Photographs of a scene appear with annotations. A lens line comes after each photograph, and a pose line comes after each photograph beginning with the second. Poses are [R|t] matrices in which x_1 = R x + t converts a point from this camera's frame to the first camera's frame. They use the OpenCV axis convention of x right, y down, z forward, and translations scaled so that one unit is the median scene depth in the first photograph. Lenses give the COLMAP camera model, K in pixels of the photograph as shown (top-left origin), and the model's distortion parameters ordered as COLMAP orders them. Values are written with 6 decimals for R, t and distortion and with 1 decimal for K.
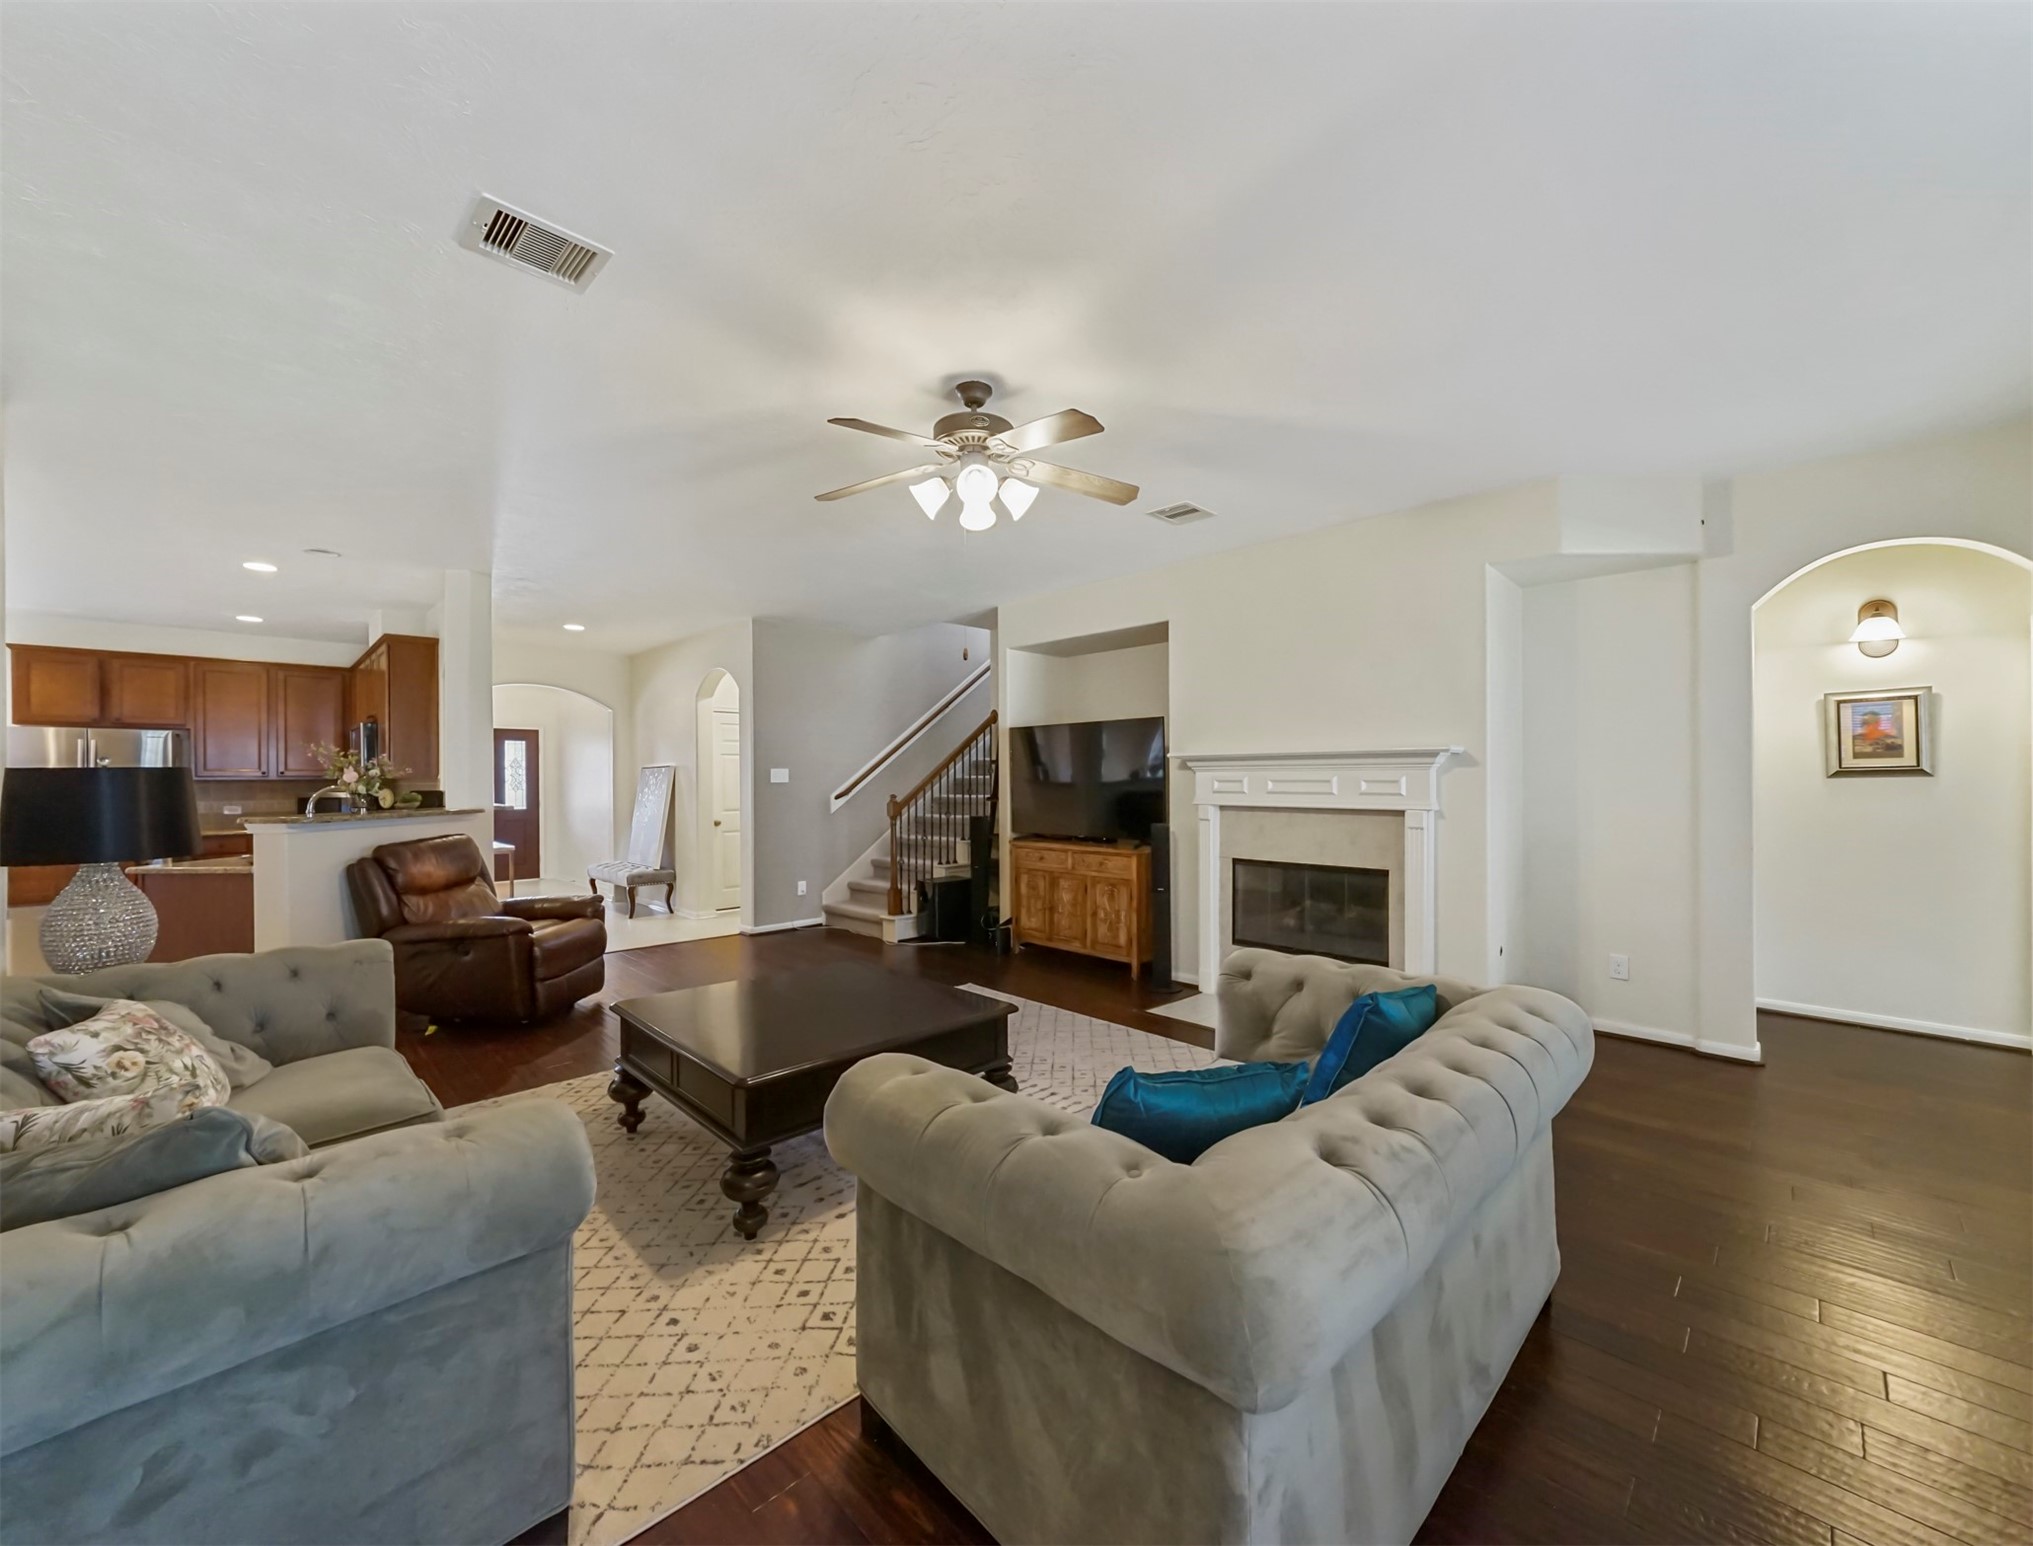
lens RADIAL K [[787.0, 0, 1005.7], [0, 787.0, 779.3], [0, 0, 1]] dist [0.000486, 0.000047]
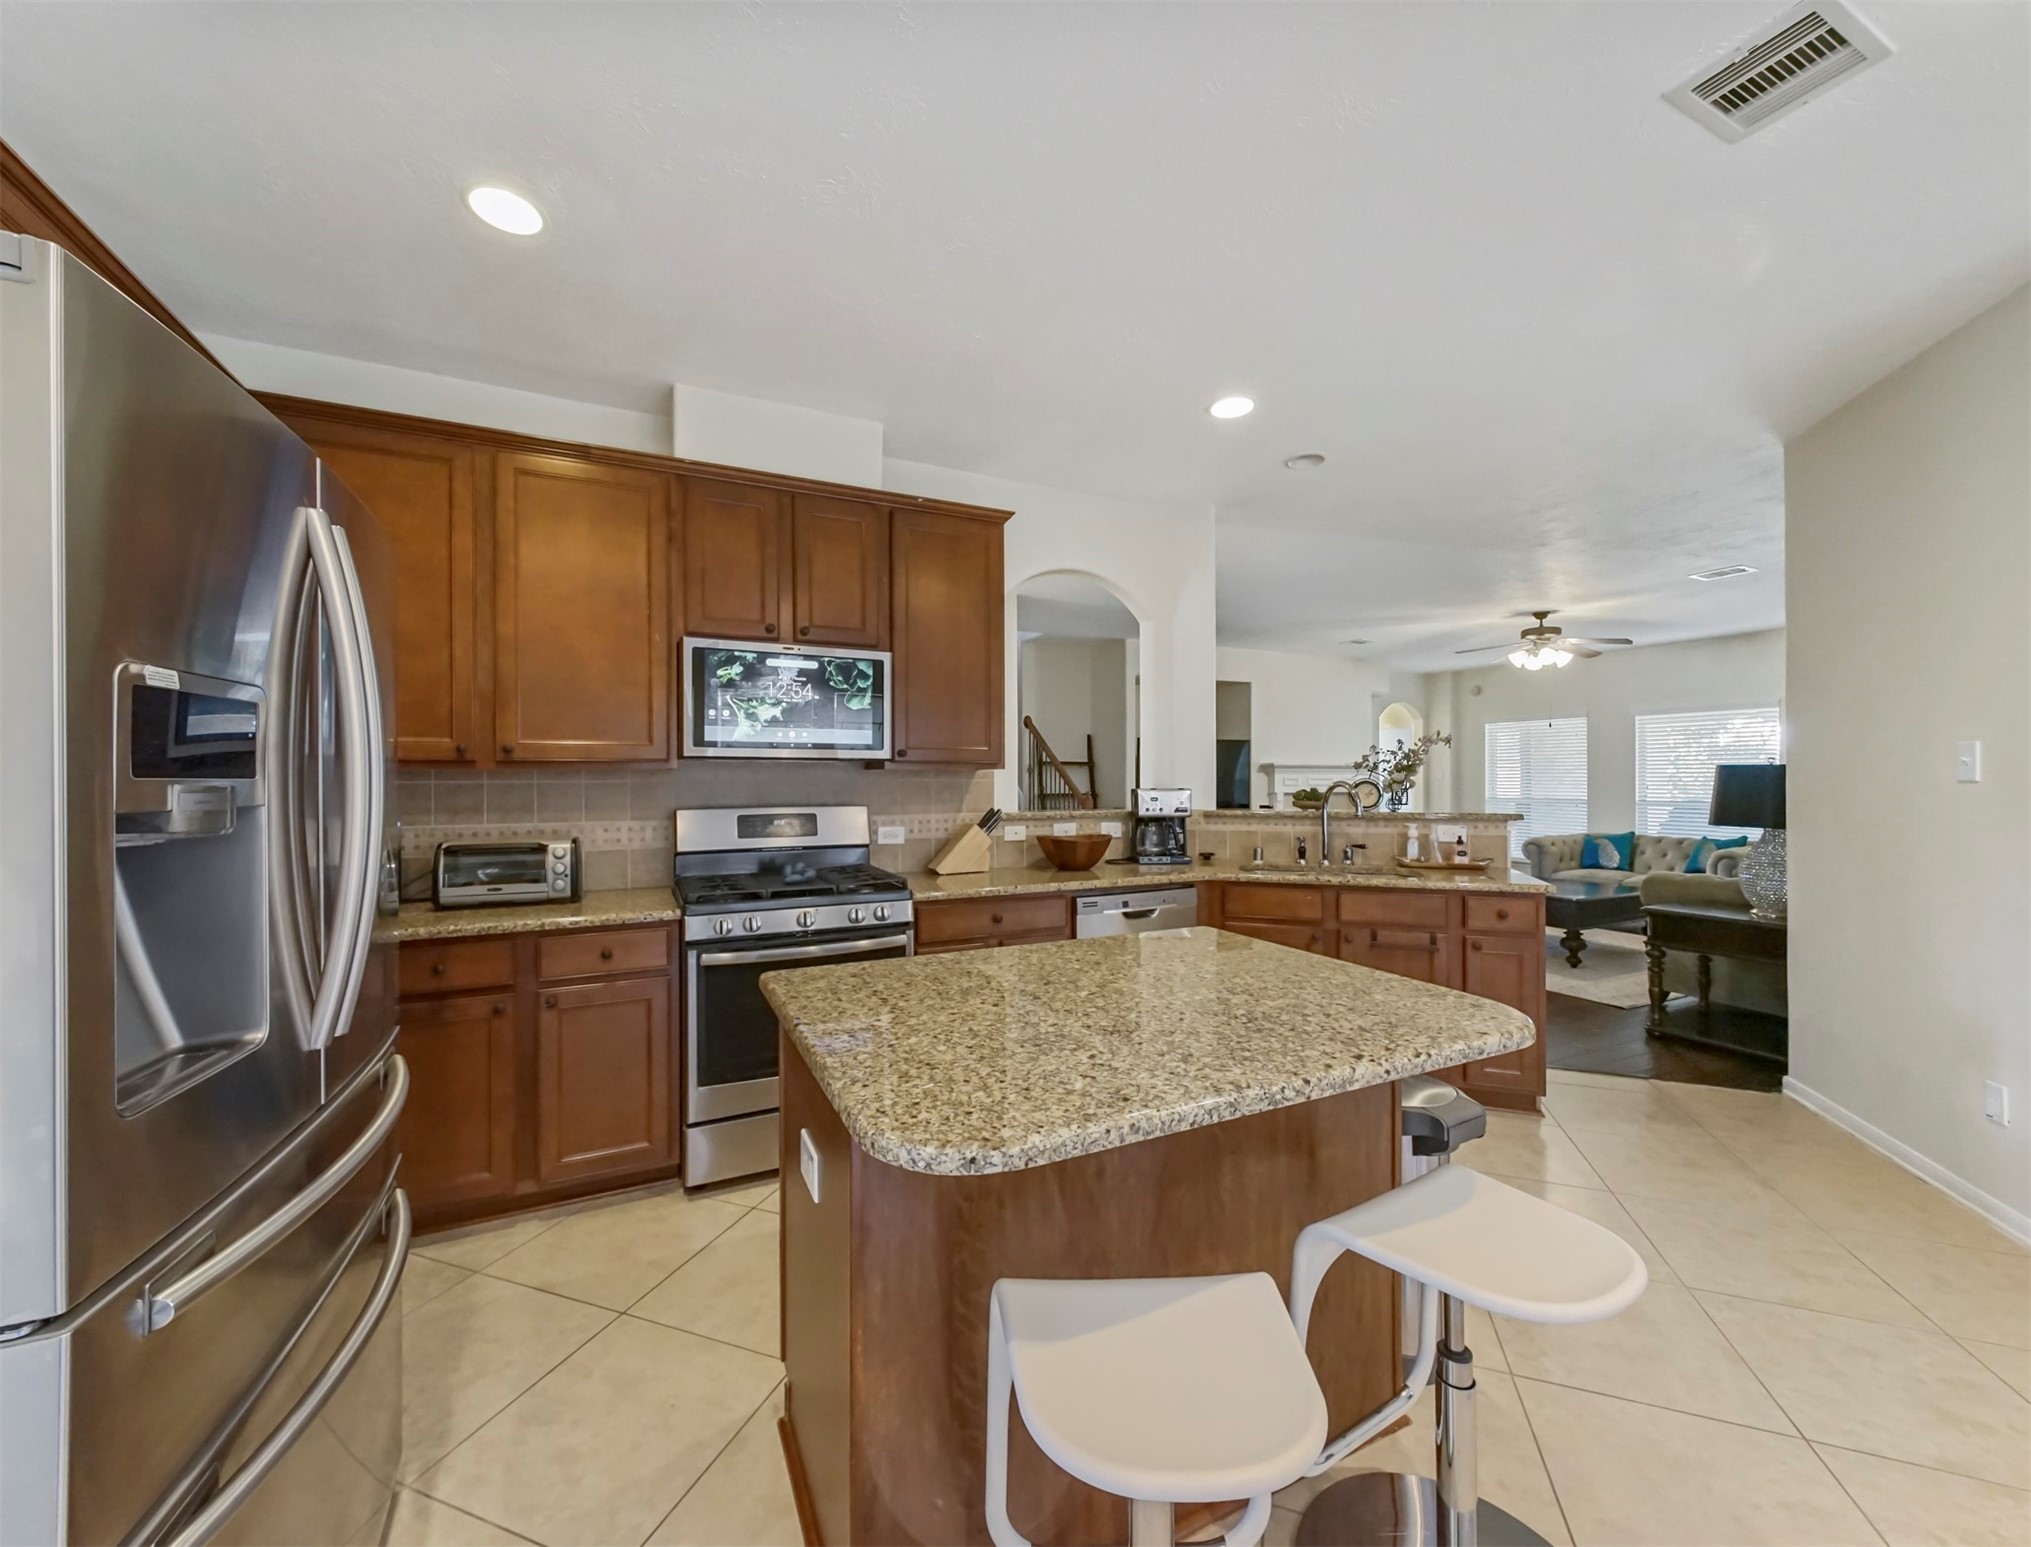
lens RADIAL K [[786.3, 0, 1004.7], [0, 786.3, 779.8], [0, 0, 1]] dist [0.000486, 0.000047]
pose [[0.327158, 0.003358, 0.944964, -1.469486], [0.000037, 0.999994, -0.003567, 0.008453], [-0.944970, 0.001201, 0.327156, 0.917265]]
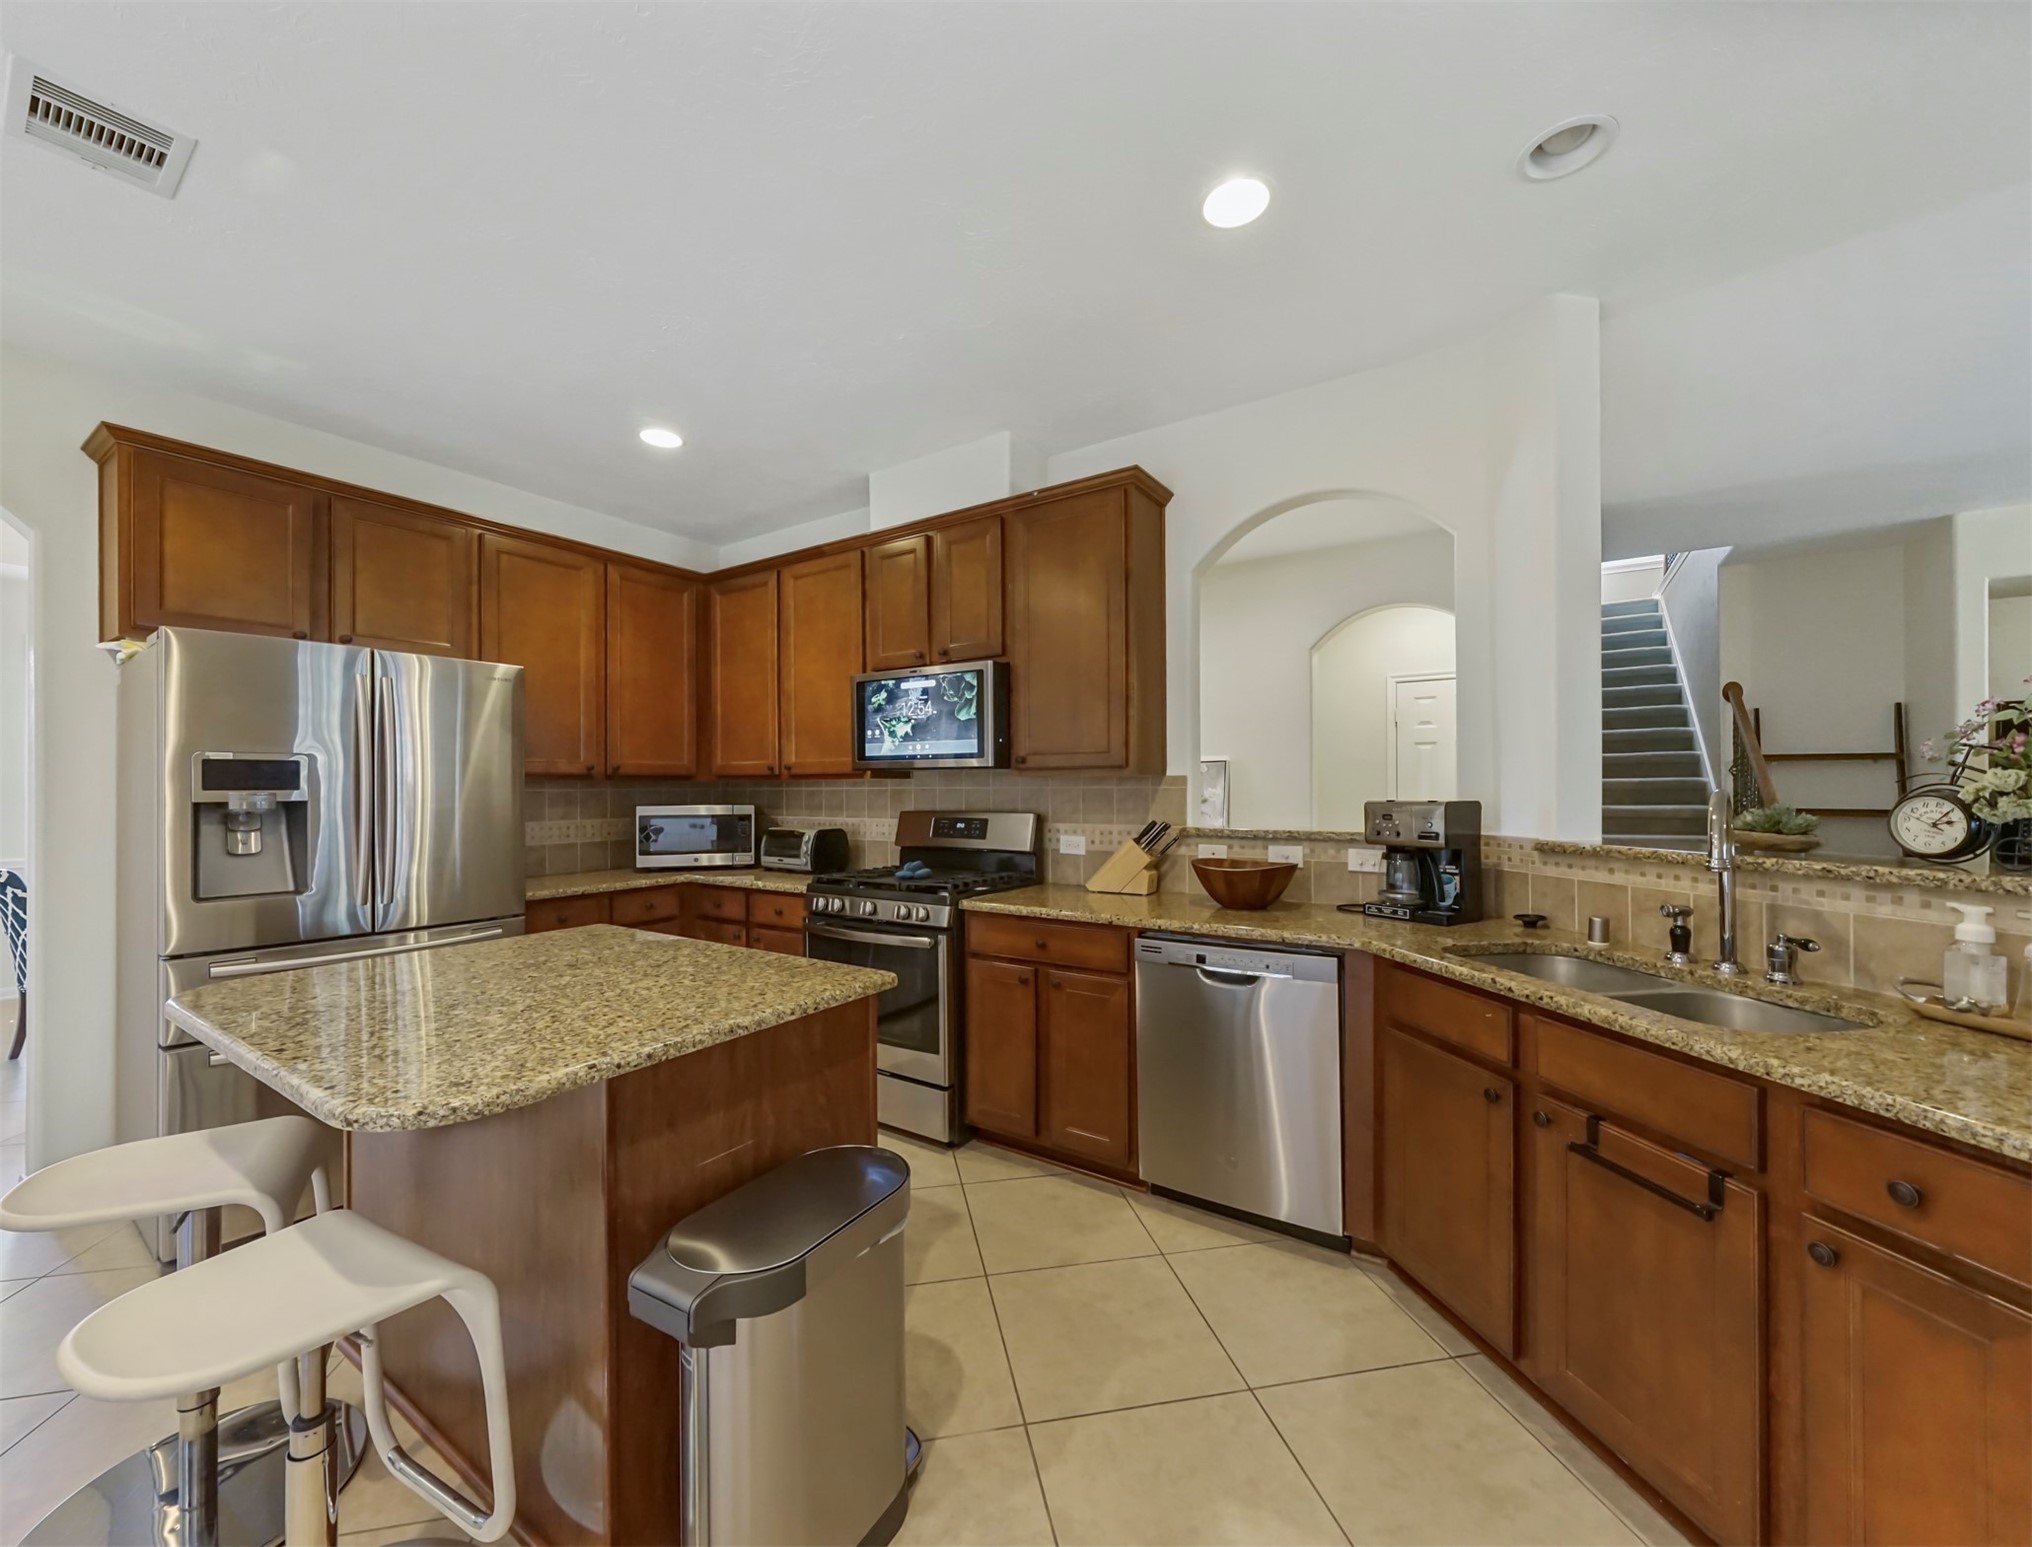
lens RADIAL K [[786.7, 0, 1005.2], [0, 786.7, 779.8], [0, 0, 1]] dist [0.000486, 0.000047]
pose [[0.979131, 0.002038, 0.203221, -1.070783], [-0.000270, 0.999962, -0.008727, 0.006068], [-0.203231, 0.008490, 0.979094, 0.624692]]
